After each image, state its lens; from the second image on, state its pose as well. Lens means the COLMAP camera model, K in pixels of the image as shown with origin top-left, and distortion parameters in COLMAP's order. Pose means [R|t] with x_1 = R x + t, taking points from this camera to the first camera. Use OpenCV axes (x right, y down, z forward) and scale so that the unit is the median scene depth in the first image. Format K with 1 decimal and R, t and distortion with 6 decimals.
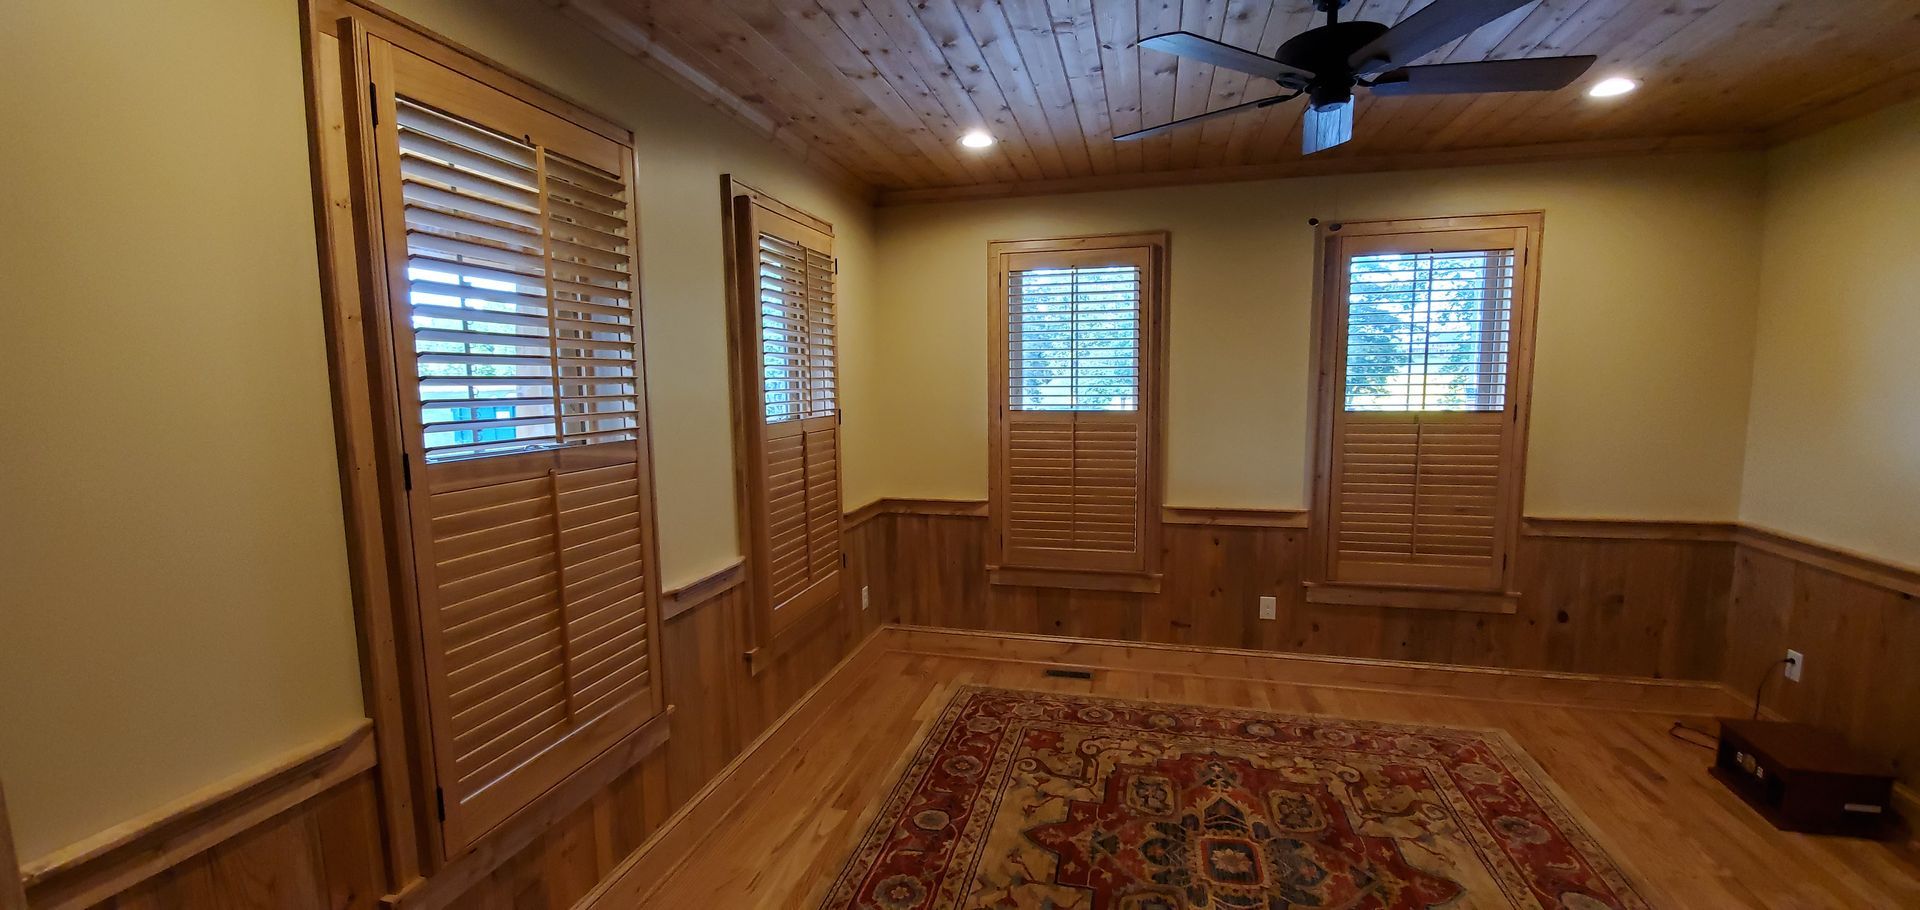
lens RADIAL K [[754.5, 0, 965.1], [0, 754.5, 466.4], [0, 0, 1]] dist [-0.018364, -0.000200]
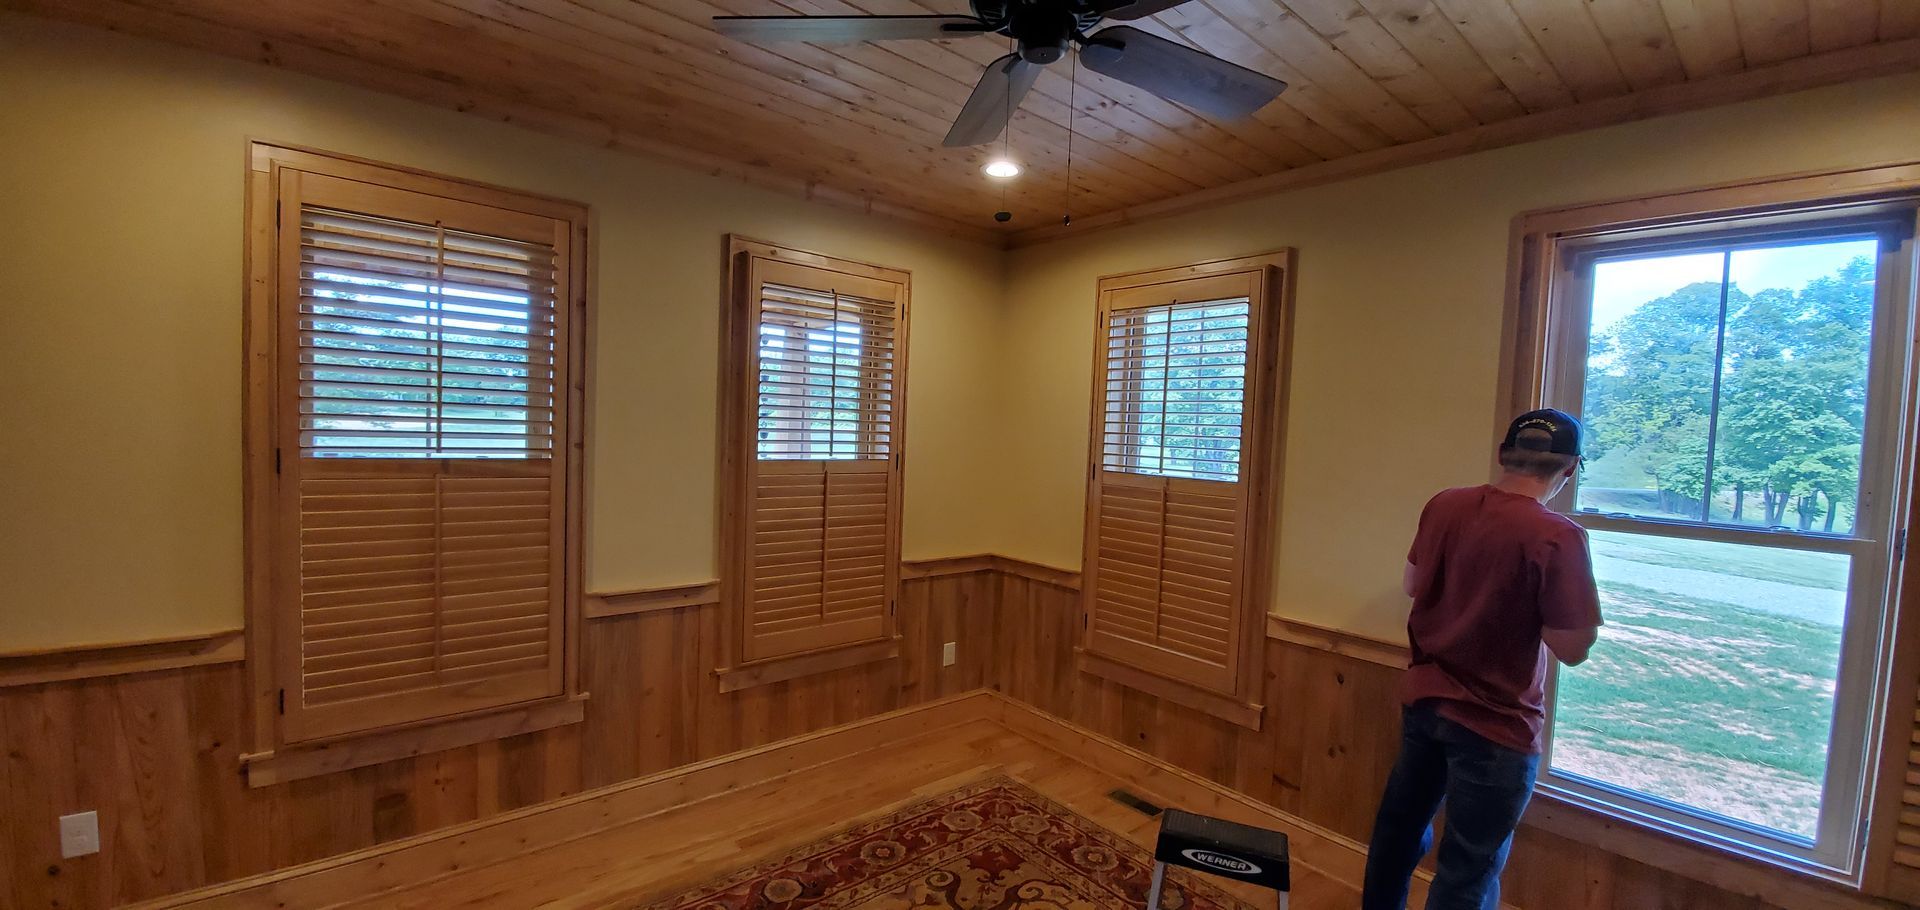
lens RADIAL K [[754.5, 0, 965.1], [0, 754.5, 466.4], [0, 0, 1]] dist [-0.018364, -0.000200]
pose [[0.817974, 0.071154, -0.570837, 0.461333], [-0.113579, 0.992763, -0.039005, -0.030144], [0.563931, 0.096740, 0.820136, 0.227719]]
